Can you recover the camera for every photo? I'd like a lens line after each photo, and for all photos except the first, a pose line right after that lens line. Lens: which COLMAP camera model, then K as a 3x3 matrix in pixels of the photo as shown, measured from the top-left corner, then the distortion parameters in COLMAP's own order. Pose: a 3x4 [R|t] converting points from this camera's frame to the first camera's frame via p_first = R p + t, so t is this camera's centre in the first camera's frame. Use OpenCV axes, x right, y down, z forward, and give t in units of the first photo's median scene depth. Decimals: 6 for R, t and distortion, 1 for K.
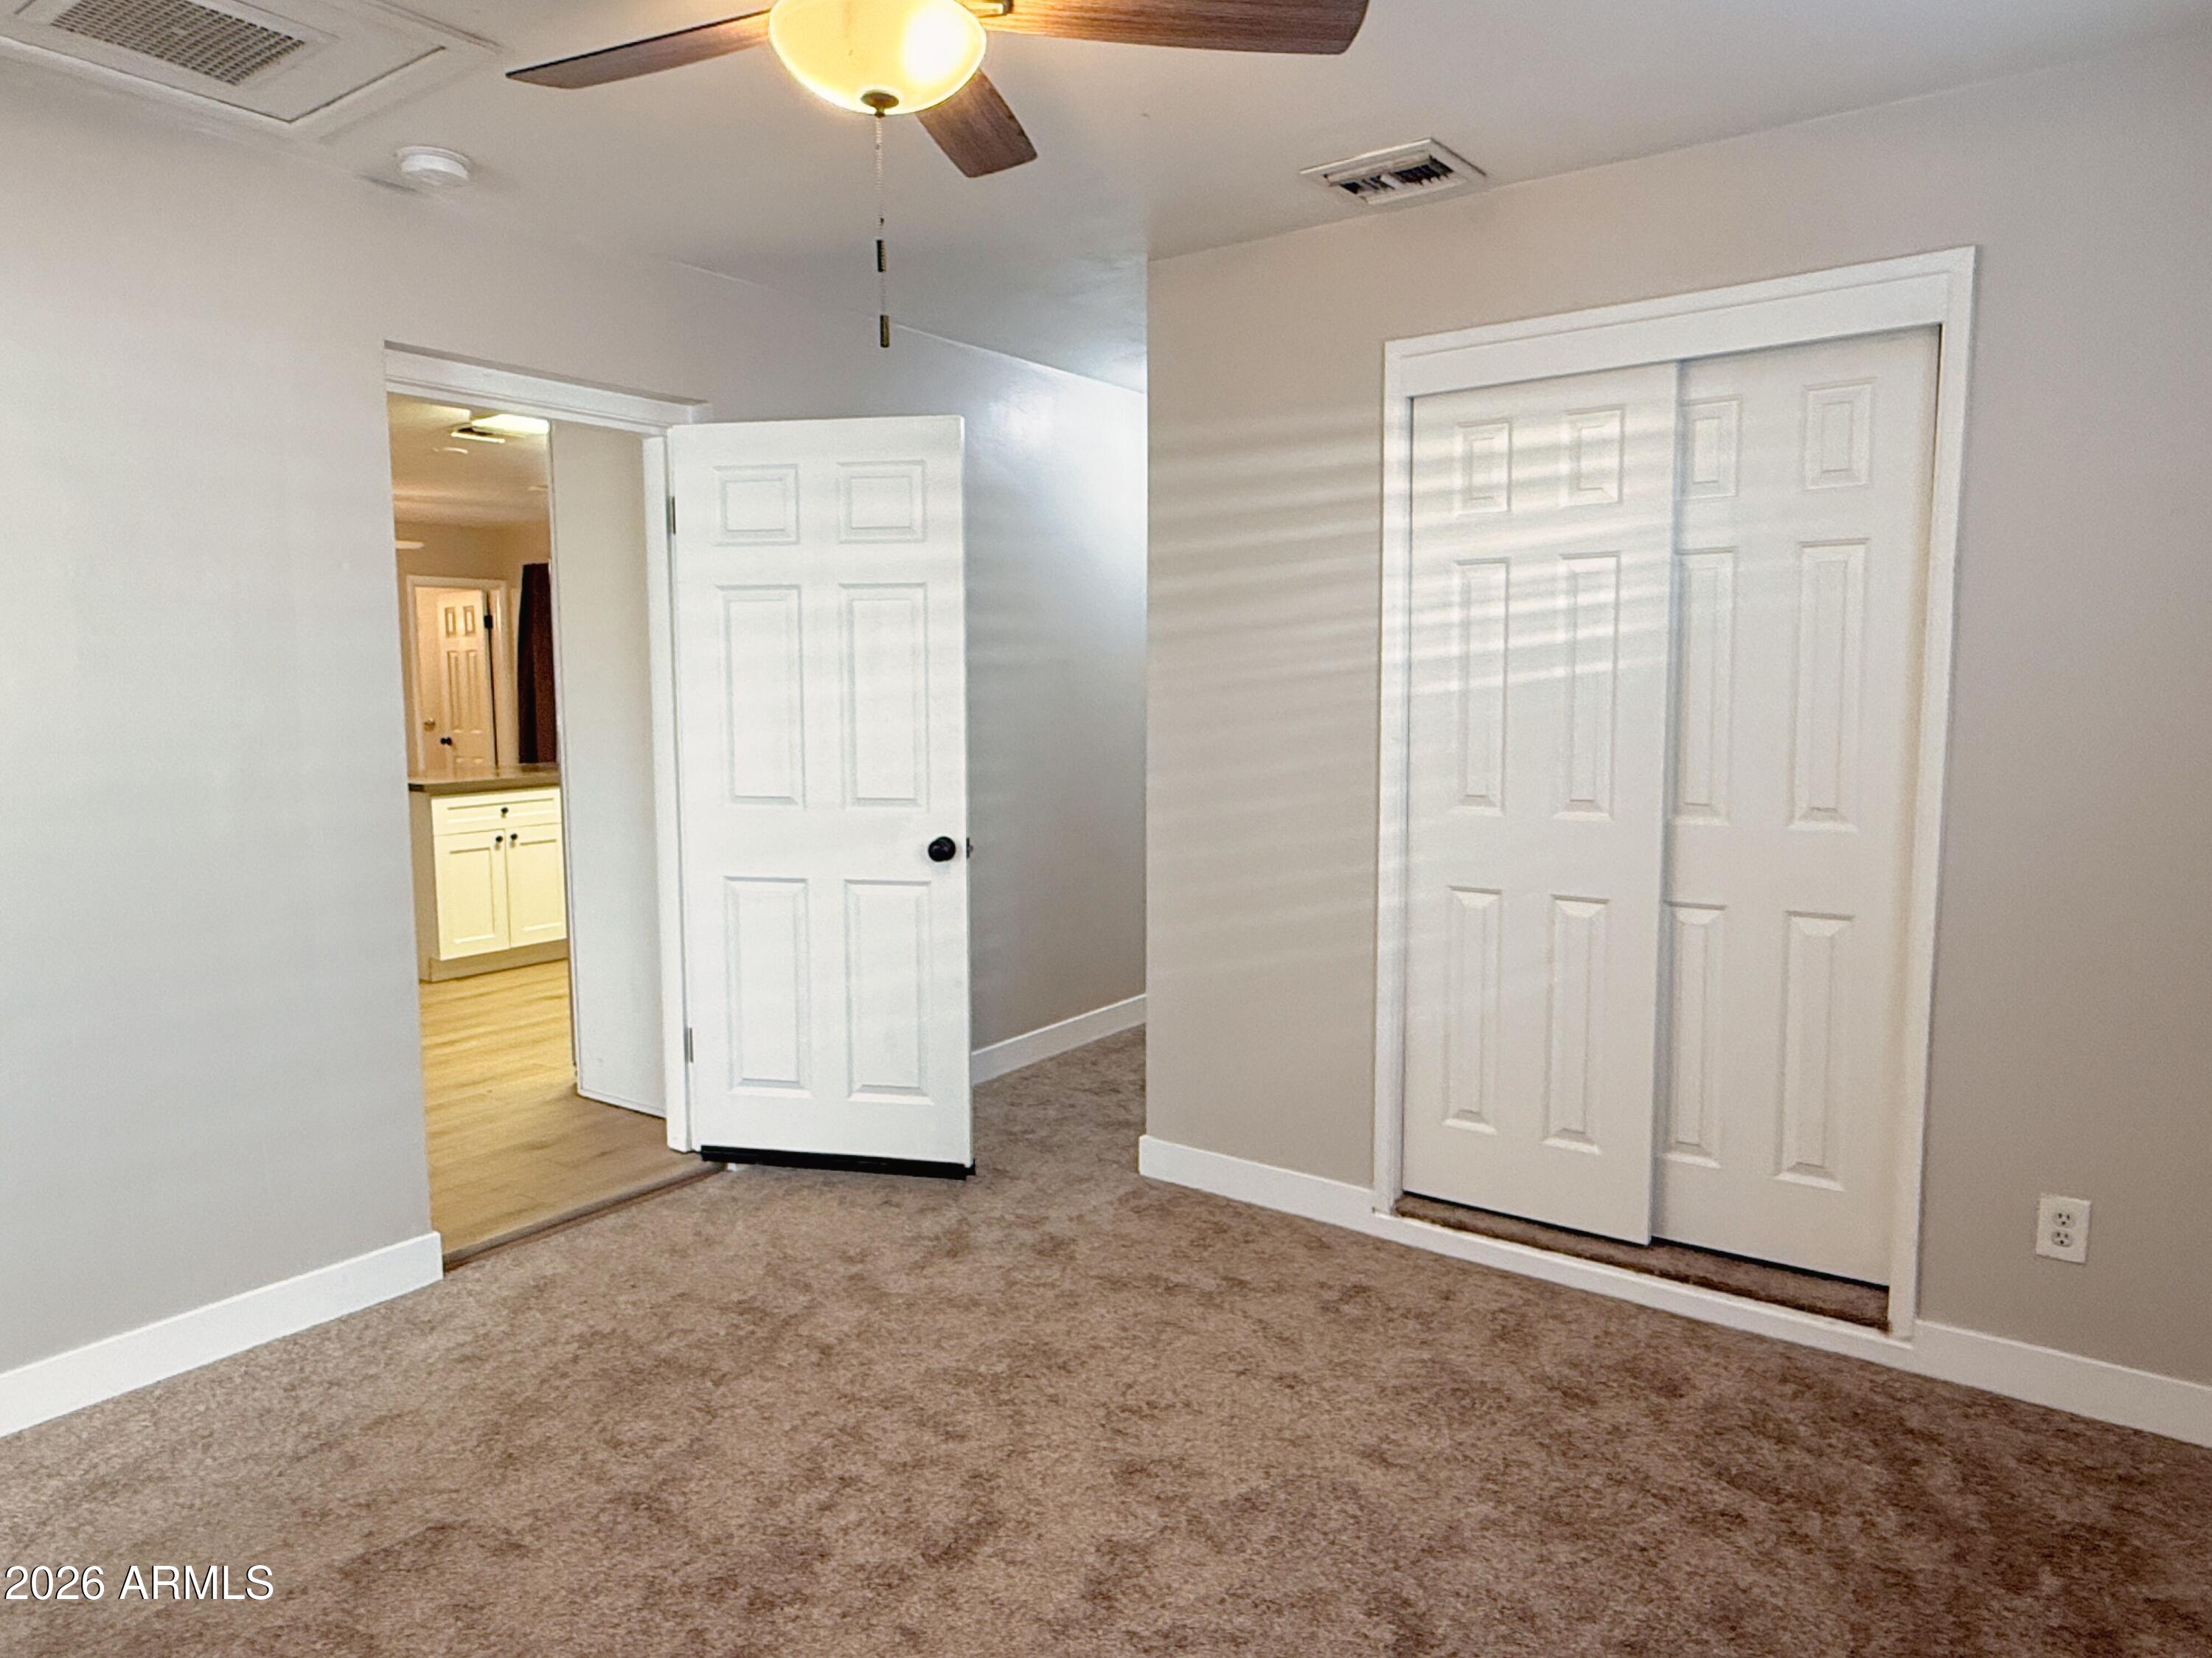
lens RADIAL K [[1417.4, 0, 1104.9], [0, 1417.4, 826.6], [0, 0, 1]] dist [-0.004650, -0.000434]
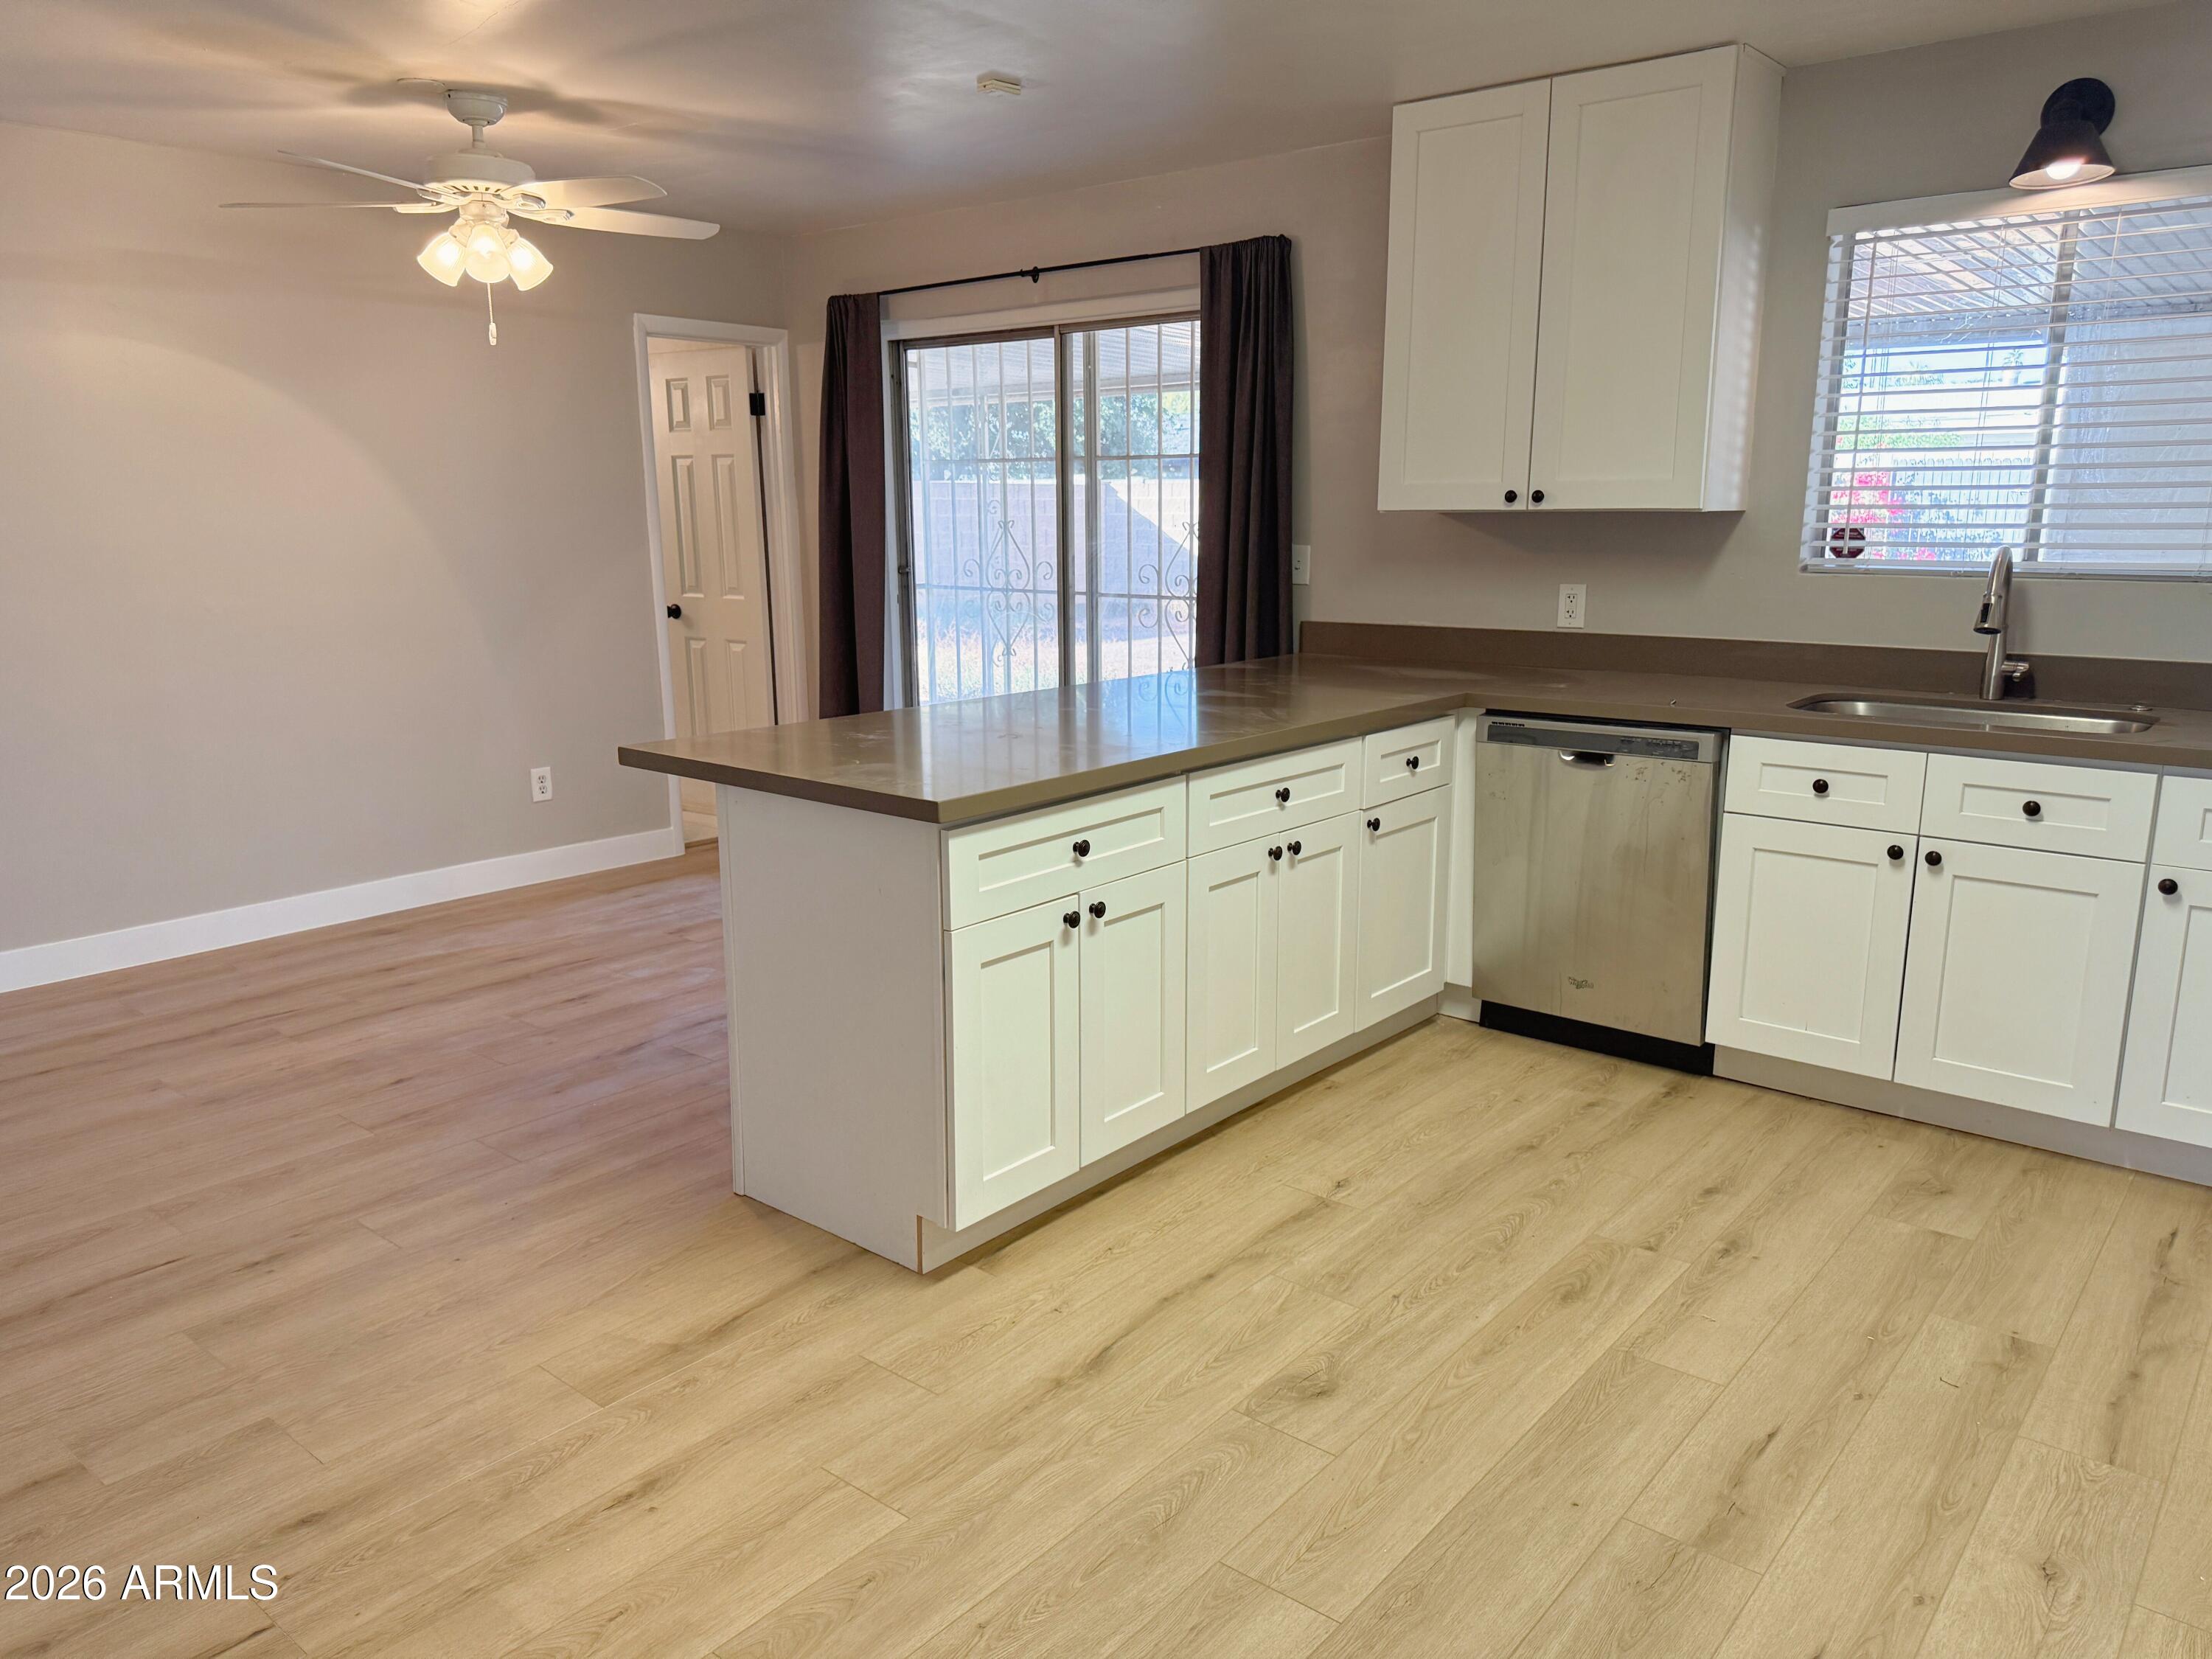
lens RADIAL K [[1560.8, 0, 1109.5], [0, 1560.8, 836.4], [0, 0, 1]] dist [0.027284, -0.009041]
pose [[0.998470, 0.012129, -0.053942, -0.258791], [-0.006096, 0.993843, 0.110629, -0.042624], [0.054952, -0.110131, 0.992397, 0.366096]]
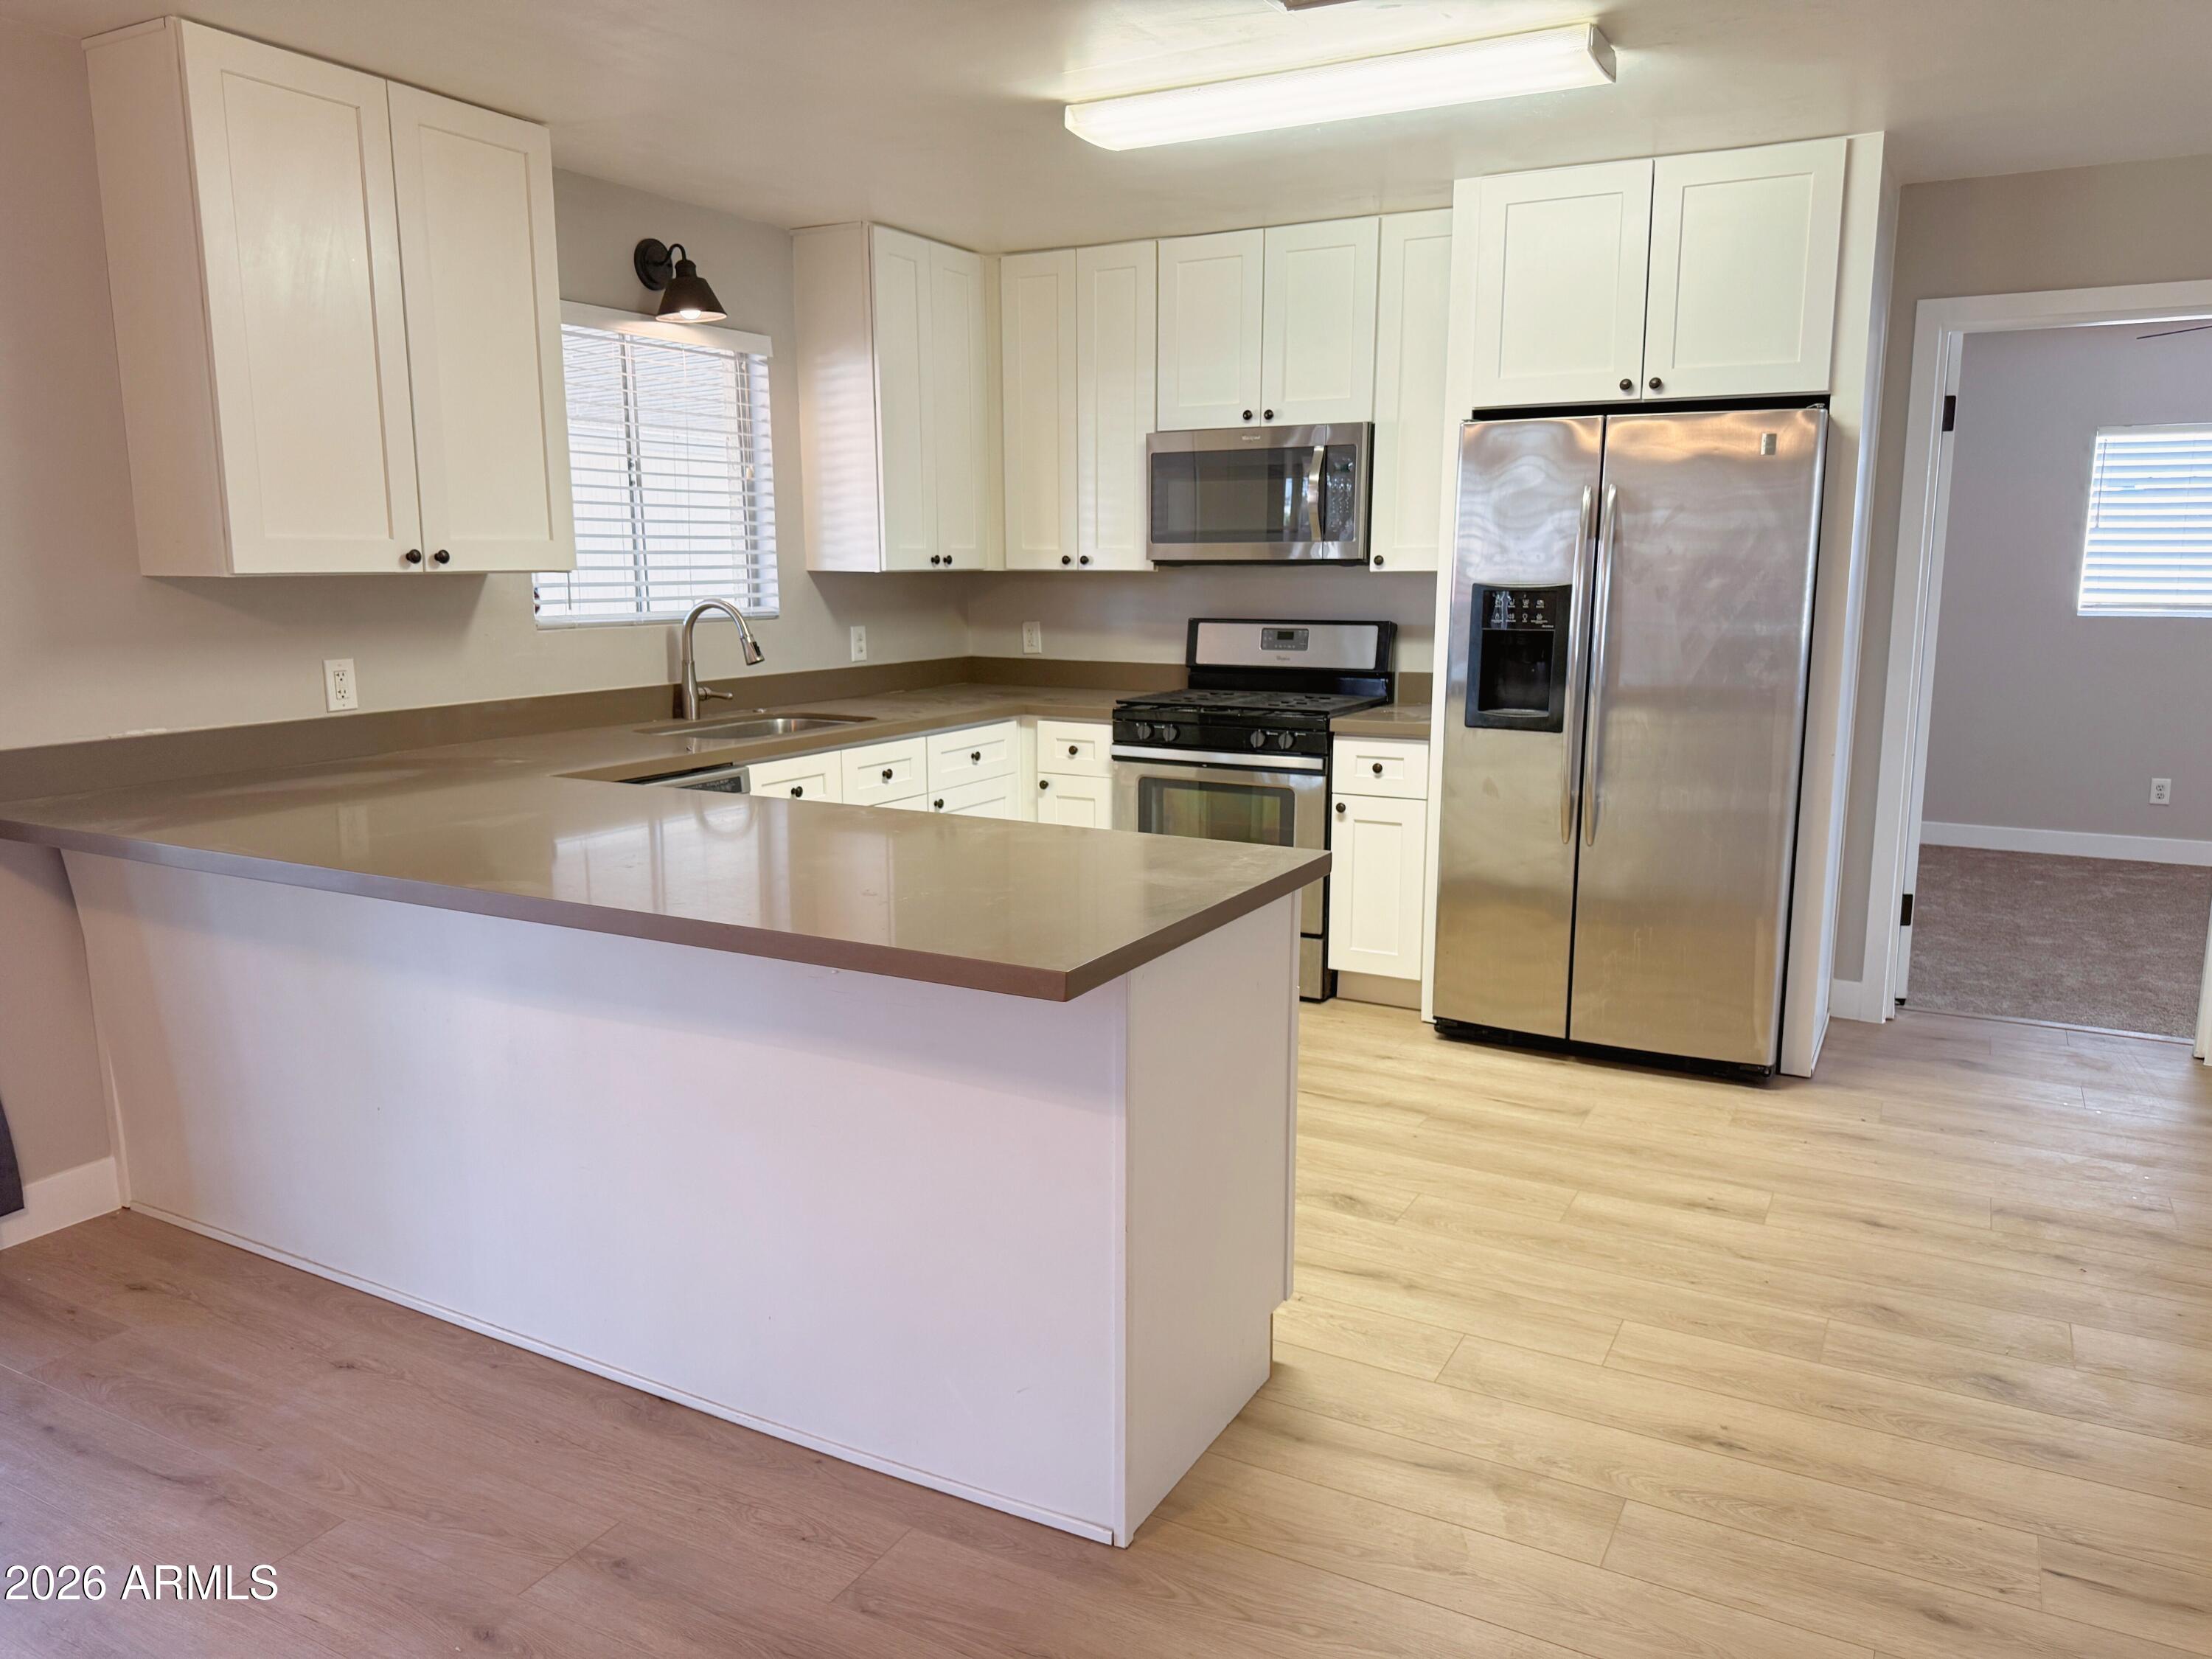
lens RADIAL K [[1560.8, 0, 1108.3], [0, 1560.8, 827.8], [0, 0, 1]] dist [0.027284, -0.009041]
pose [[-0.135459, -0.164862, 0.976971, -0.542967], [0.099300, 0.978835, 0.178944, -0.073701], [-0.985794, 0.121253, -0.116221, 0.676049]]
